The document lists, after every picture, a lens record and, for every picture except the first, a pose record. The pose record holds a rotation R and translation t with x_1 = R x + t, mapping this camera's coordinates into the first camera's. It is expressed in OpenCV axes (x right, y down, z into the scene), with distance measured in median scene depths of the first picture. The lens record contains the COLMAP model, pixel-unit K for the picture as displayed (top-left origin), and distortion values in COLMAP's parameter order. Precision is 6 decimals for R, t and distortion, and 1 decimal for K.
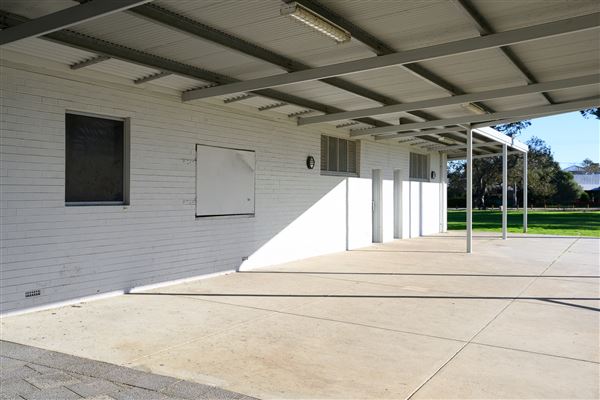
lens RADIAL K [[644.6, 0, 300.0], [0, 644.6, 200.0], [0, 0, 1]] dist [-0.006459, 0.000024]
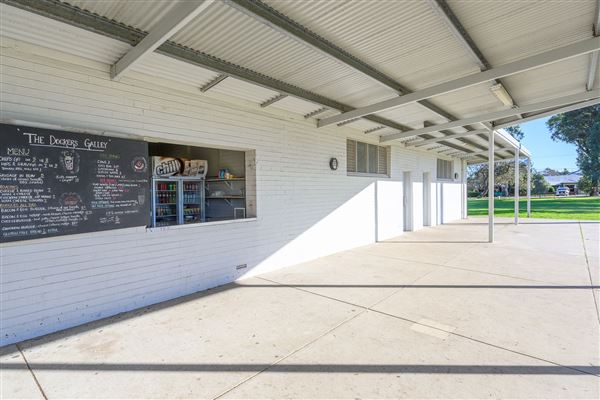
lens RADIAL K [[294.6, 0, 300.0], [0, 294.6, 200.0], [0, 0, 1]] dist [-0.000001, -0.000249]
pose [[0.964086, -0.010929, -0.265367, 0.079346], [0.016227, 0.999710, 0.017781, -0.007492], [0.265096, -0.021448, 0.963984, 0.457667]]
